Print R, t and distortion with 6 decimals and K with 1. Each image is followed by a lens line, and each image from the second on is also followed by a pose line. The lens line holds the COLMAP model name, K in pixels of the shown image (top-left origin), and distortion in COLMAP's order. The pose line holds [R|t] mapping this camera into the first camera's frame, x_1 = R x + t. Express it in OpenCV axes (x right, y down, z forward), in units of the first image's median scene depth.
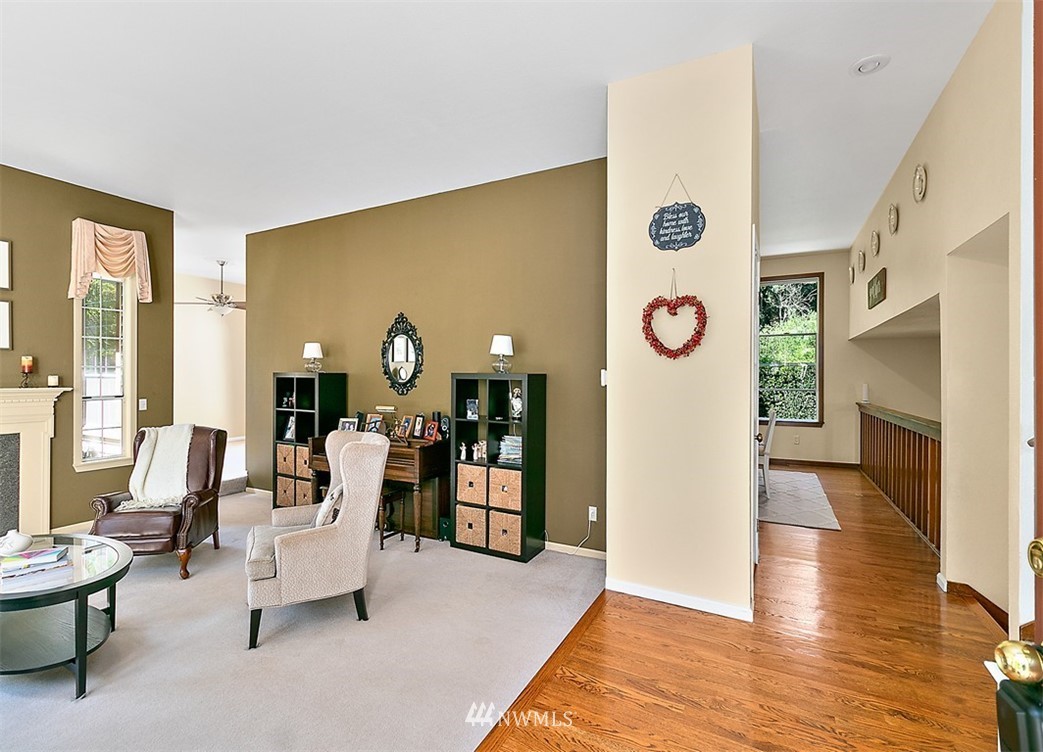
lens RADIAL K [[486.1, 0, 518.3], [0, 486.1, 375.7], [0, 0, 1]] dist [0.000582, 0.001591]
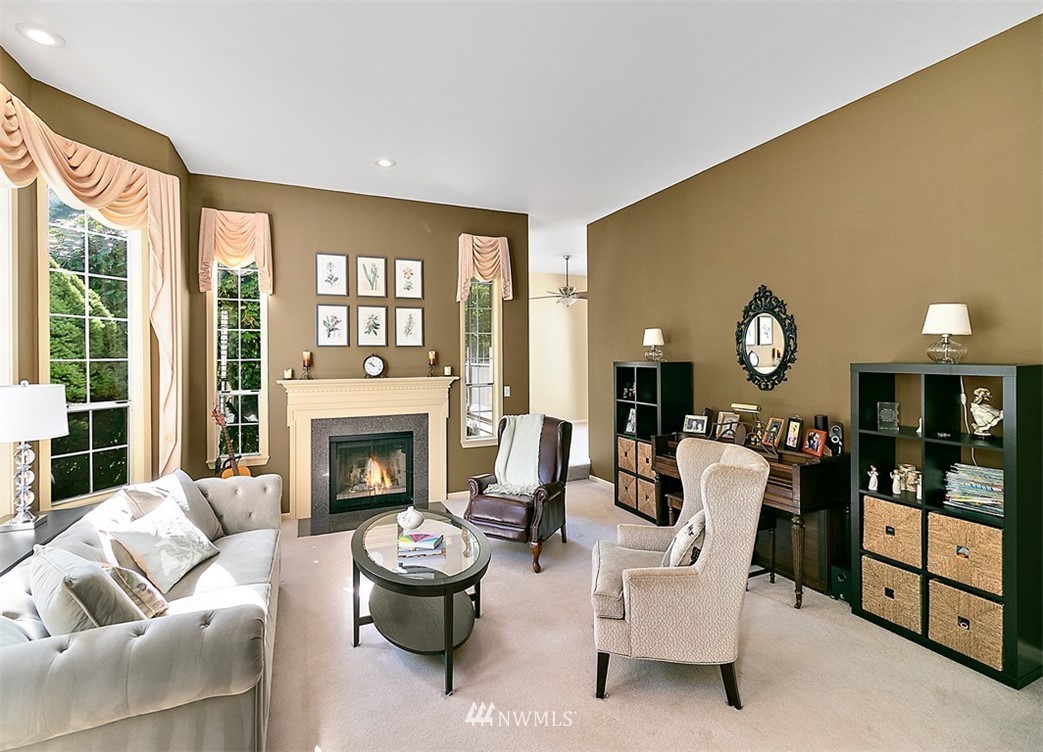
lens RADIAL K [[486.1, 0, 499.5], [0, 486.1, 358.3], [0, 0, 1]] dist [0.000582, 0.001591]
pose [[0.771058, -0.008520, -0.636708, -0.081874], [0.009274, 0.999955, -0.002149, -0.016239], [0.636697, -0.004247, 0.771102, 0.142567]]
